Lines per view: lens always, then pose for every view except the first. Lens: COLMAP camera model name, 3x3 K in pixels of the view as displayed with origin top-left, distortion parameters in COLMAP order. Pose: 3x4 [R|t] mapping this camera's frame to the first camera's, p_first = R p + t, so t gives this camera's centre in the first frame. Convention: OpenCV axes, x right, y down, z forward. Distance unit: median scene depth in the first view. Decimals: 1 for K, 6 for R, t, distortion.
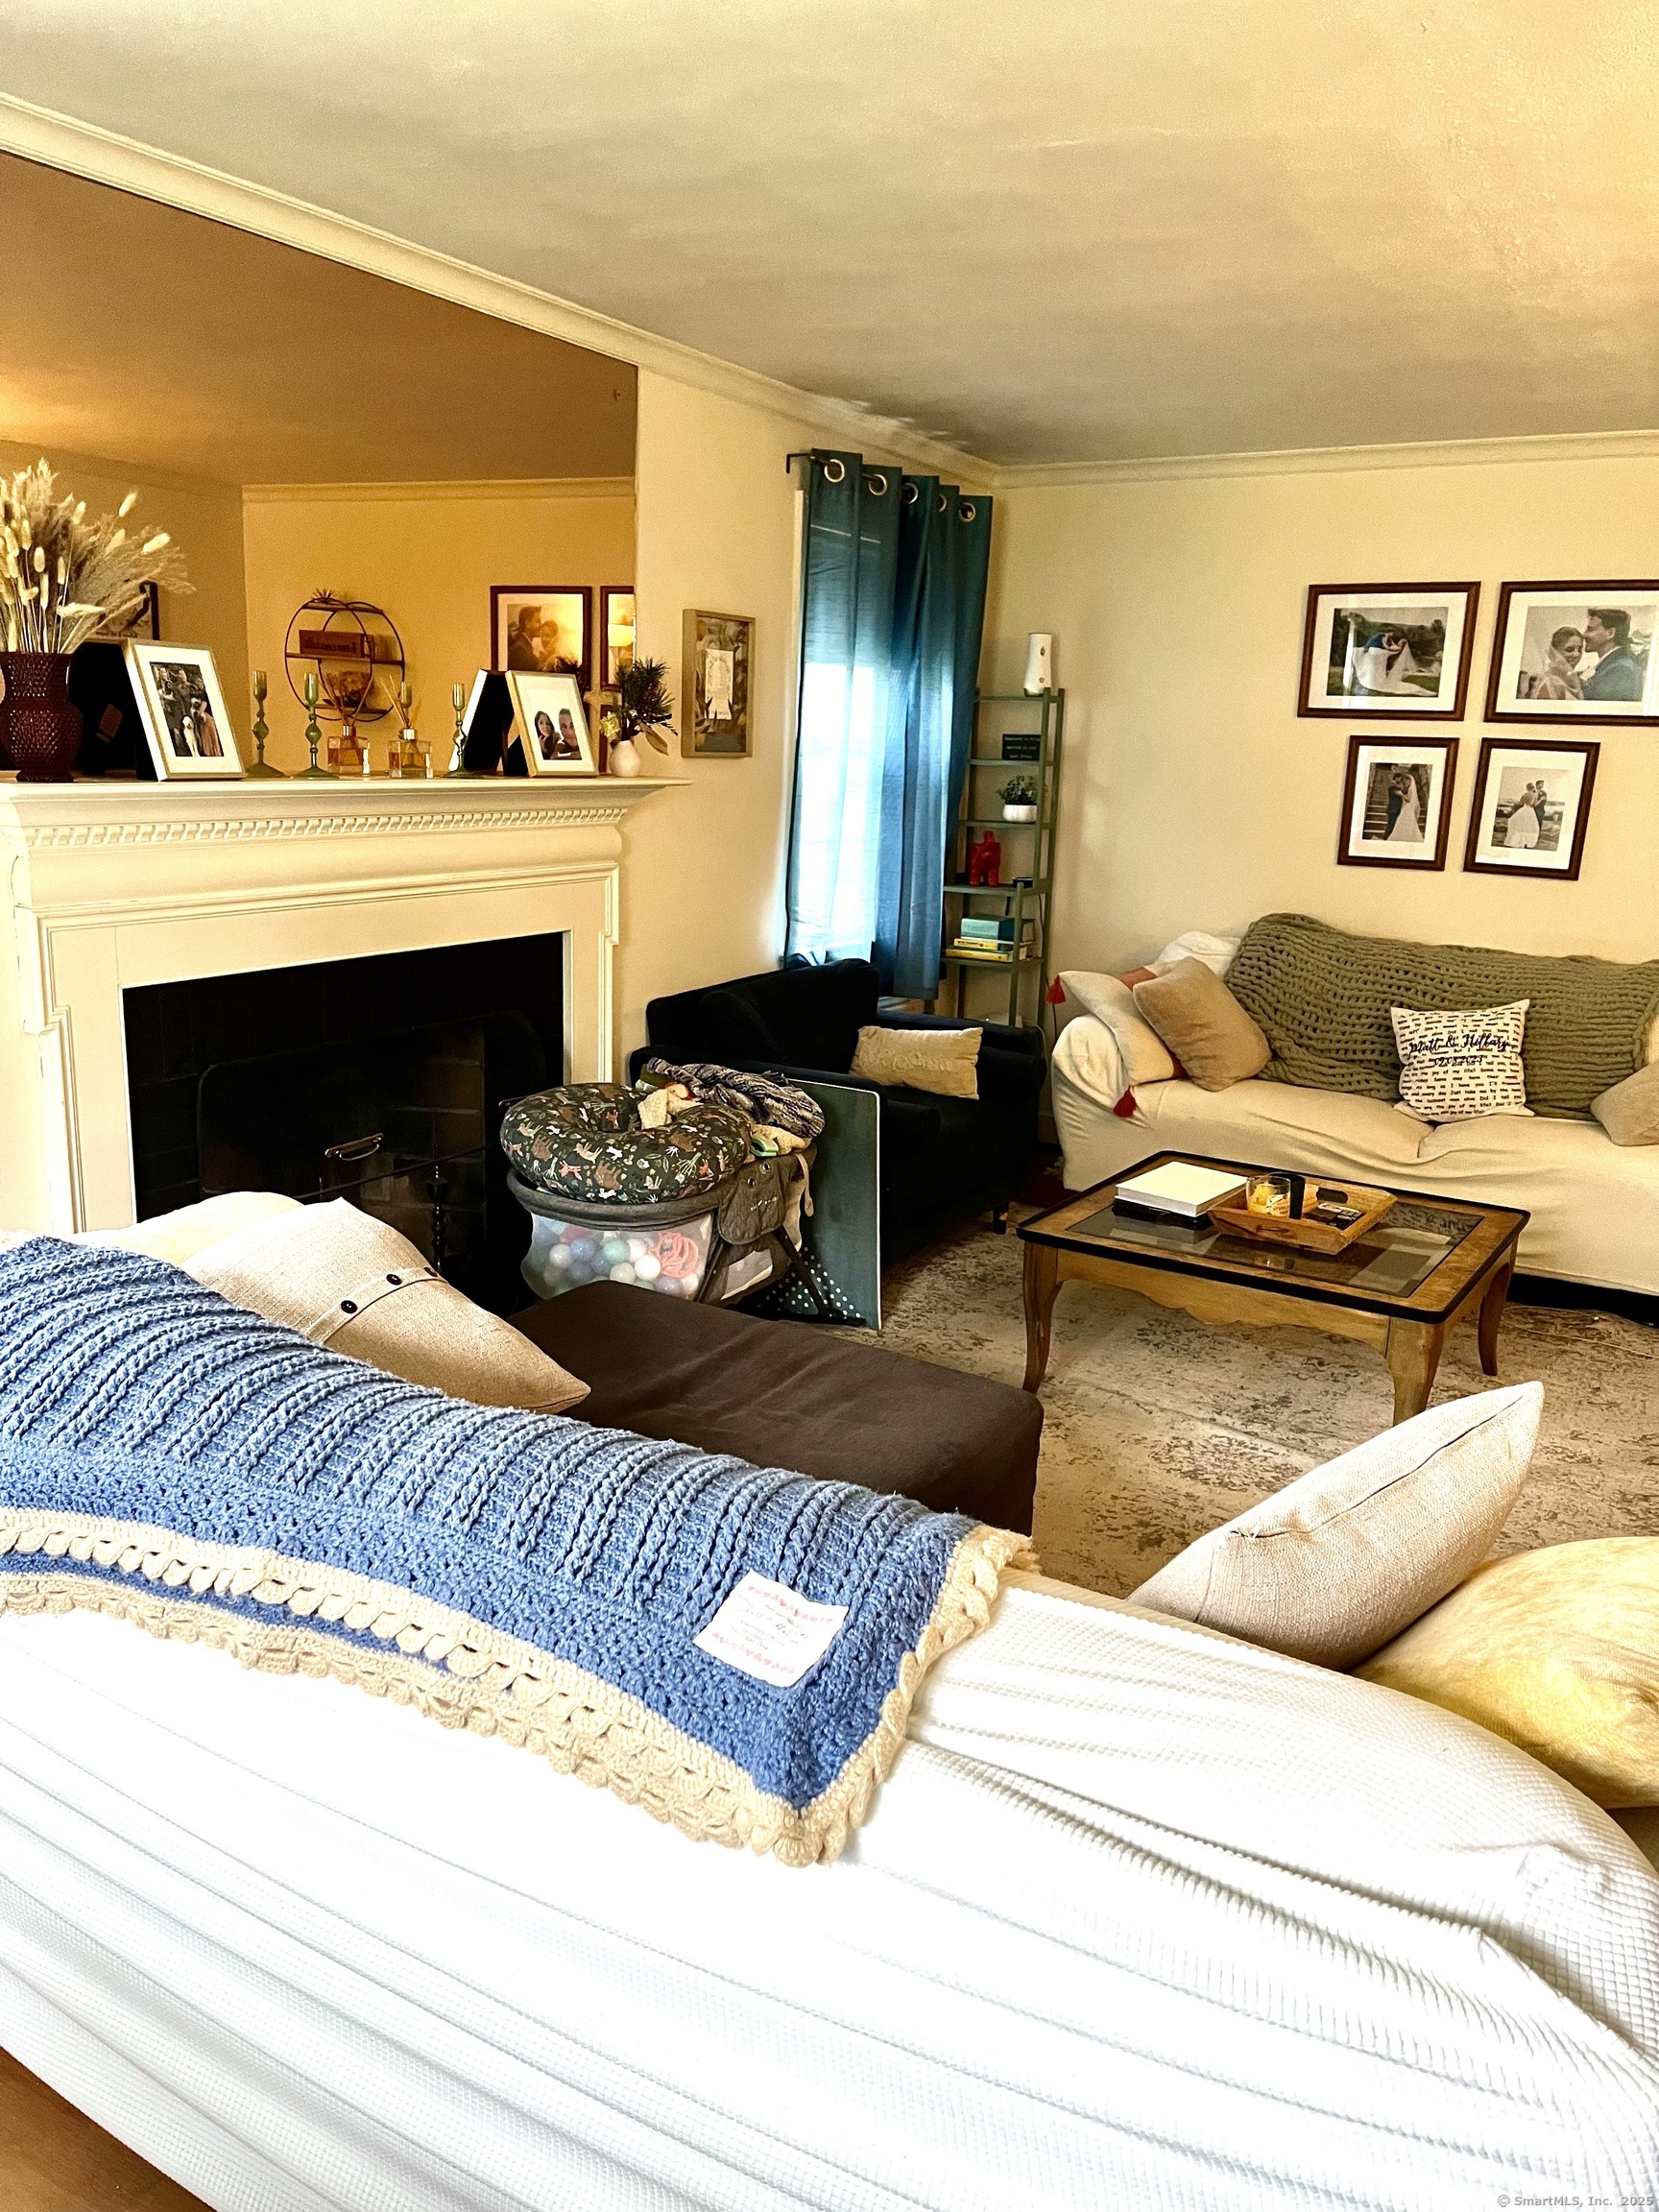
lens RADIAL K [[1695.3, 0, 831.6], [0, 1695.3, 1113.3], [0, 0, 1]] dist [0.000894, -0.001031]
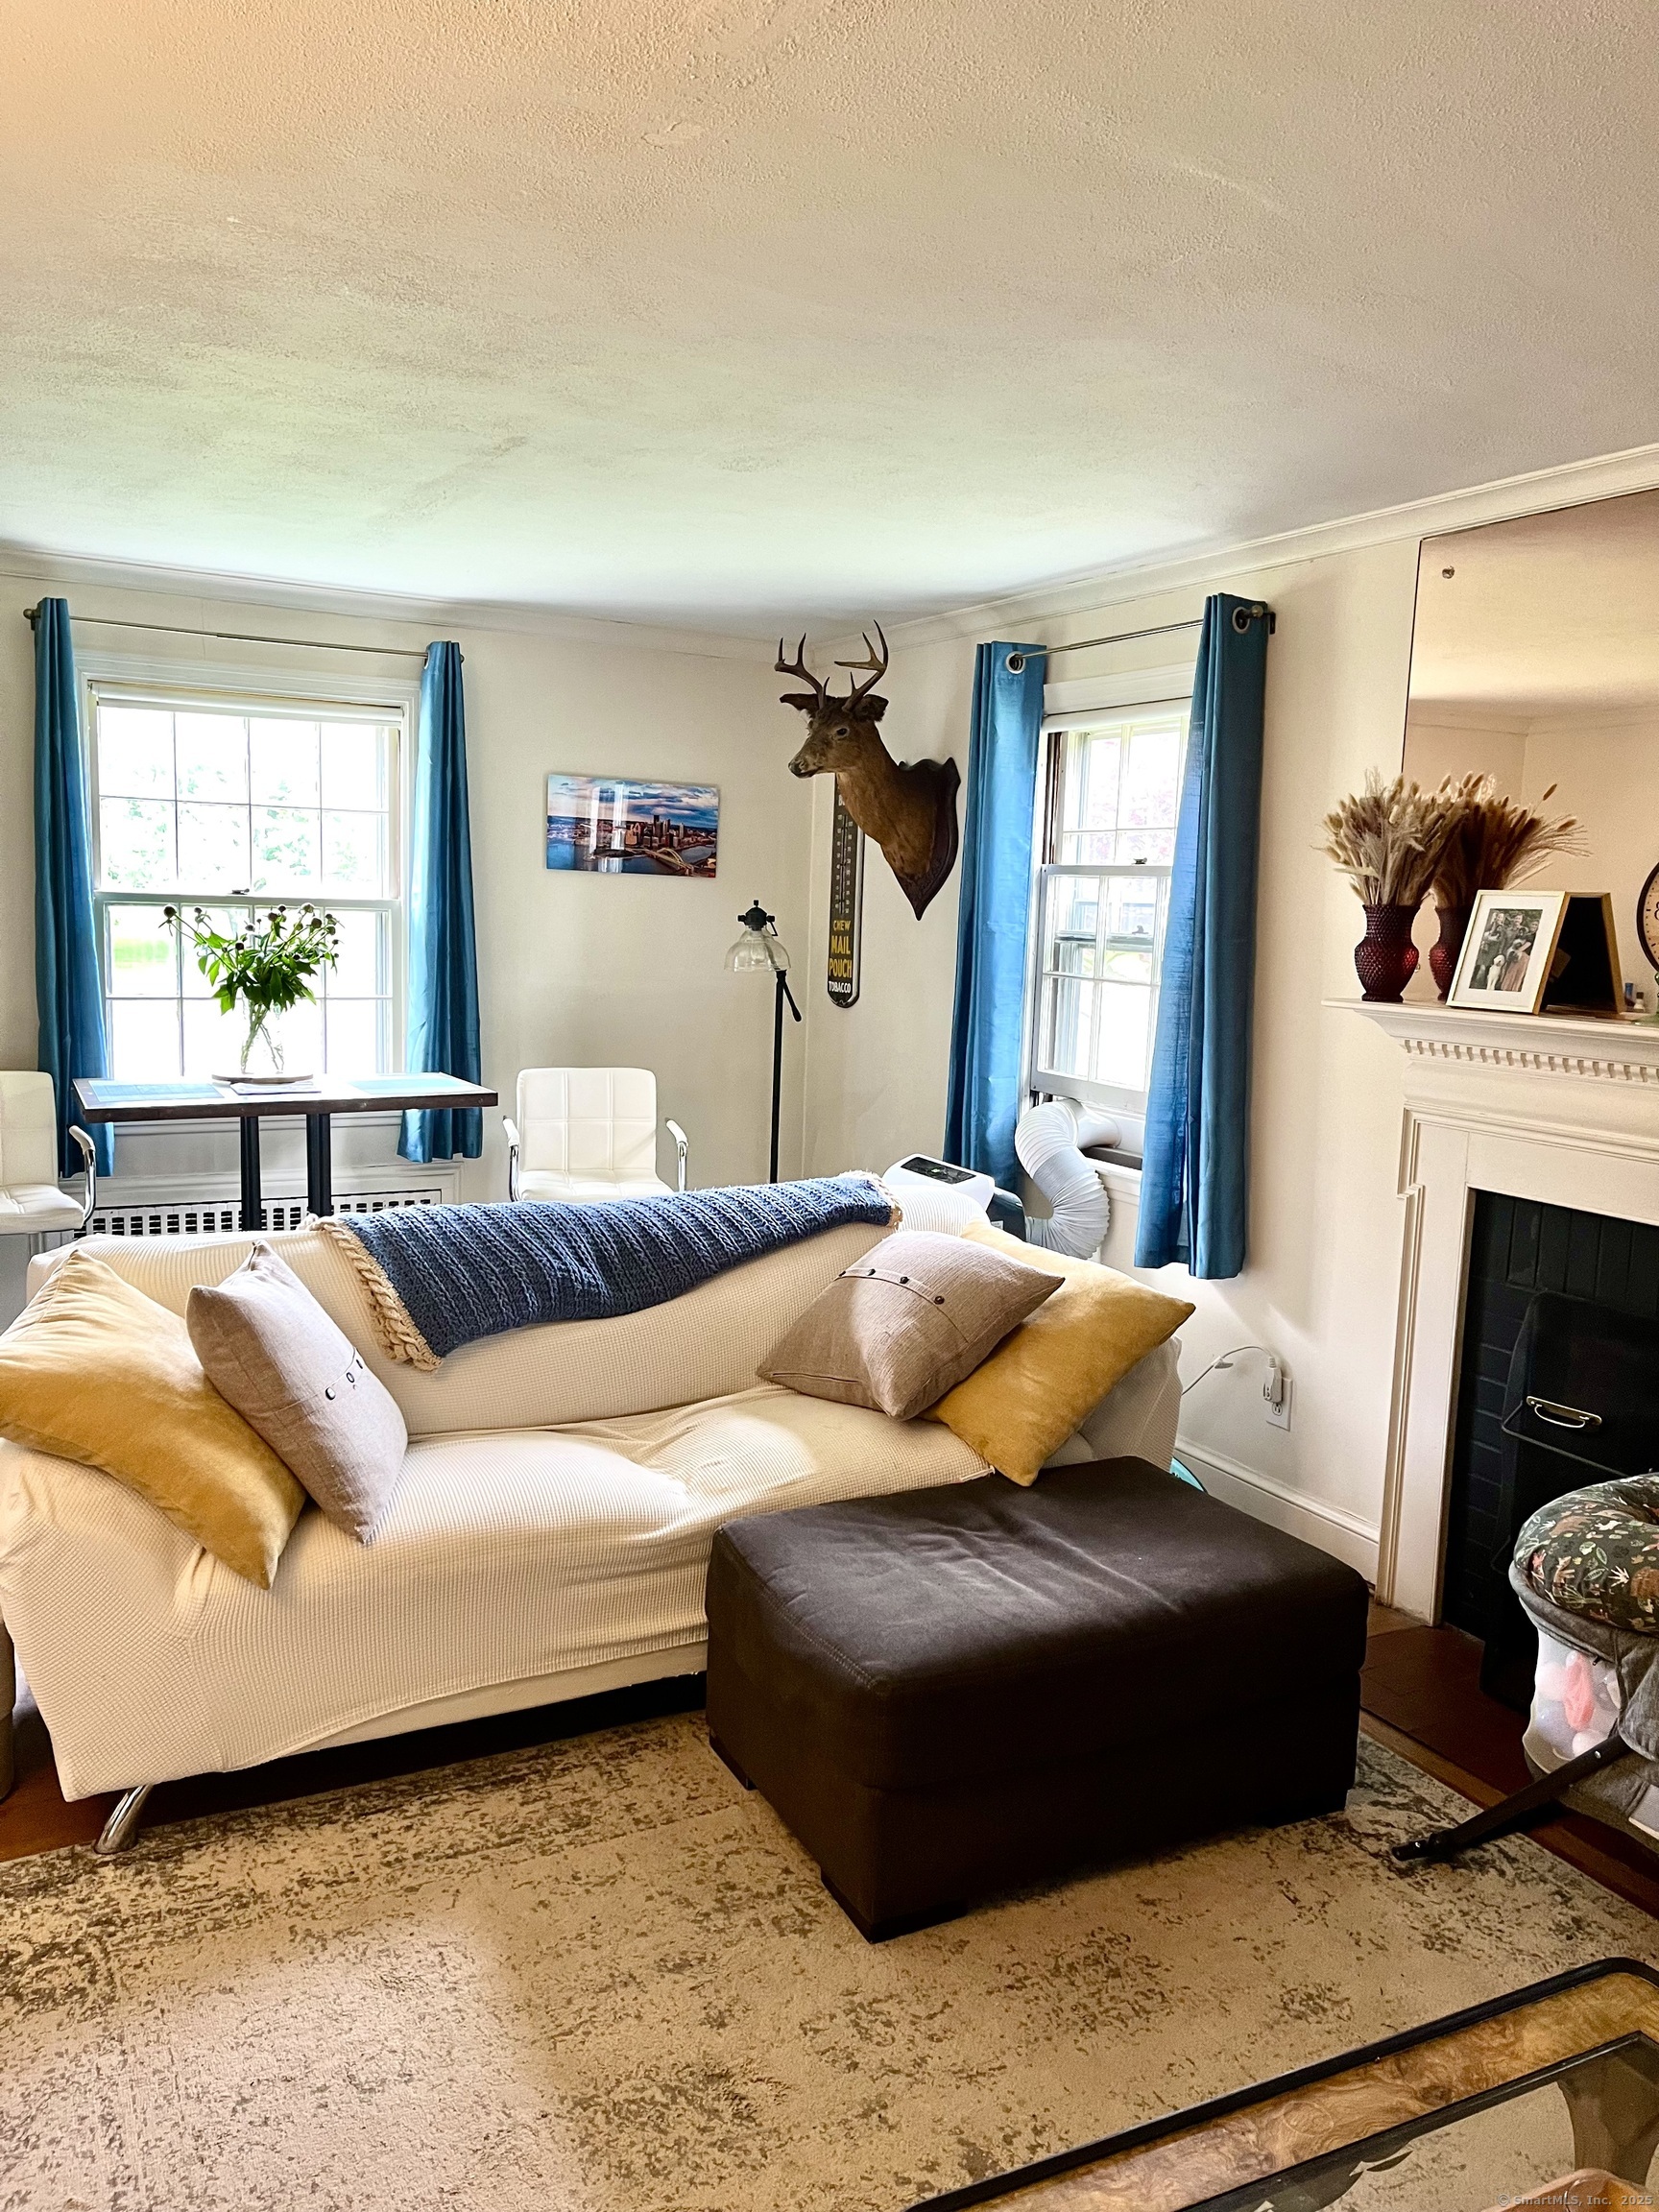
lens RADIAL K [[1695.3, 0, 830.8], [0, 1695.3, 1106.6], [0, 0, 1]] dist [0.000894, -0.001031]
pose [[-0.521480, 0.054478, -0.851523, 0.784857], [-0.241005, 0.947920, 0.208239, -0.261779], [0.818520, 0.313814, -0.481191, 1.189285]]
